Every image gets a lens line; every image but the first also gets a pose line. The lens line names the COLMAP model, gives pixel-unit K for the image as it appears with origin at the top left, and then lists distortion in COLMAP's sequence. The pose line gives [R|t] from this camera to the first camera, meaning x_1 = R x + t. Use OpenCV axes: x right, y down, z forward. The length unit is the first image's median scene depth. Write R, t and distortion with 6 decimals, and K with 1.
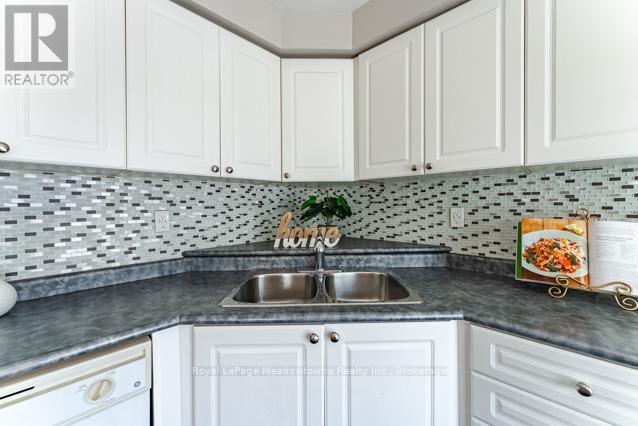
lens RADIAL K [[317.5, 0, 317.4], [0, 317.5, 213.5], [0, 0, 1]] dist [-0.002952, -0.000773]
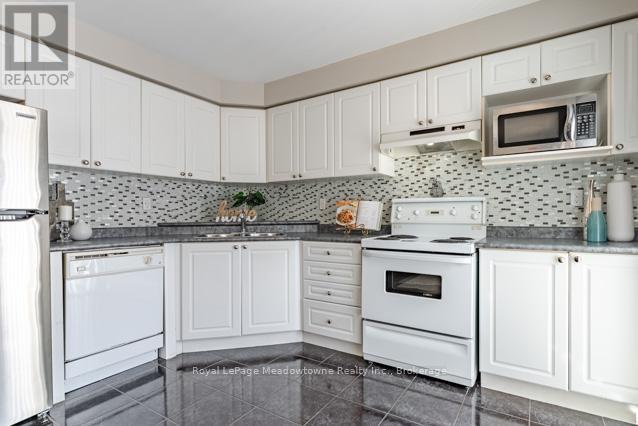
lens RADIAL K [[317.5, 0, 325.3], [0, 317.5, 214.3], [0, 0, 1]] dist [-0.002952, -0.000773]
pose [[0.976413, 0.001440, 0.215907, 0.067367], [0.000759, 0.999949, -0.010101, 0.090260], [-0.215911, 0.010026, 0.976362, -0.775918]]
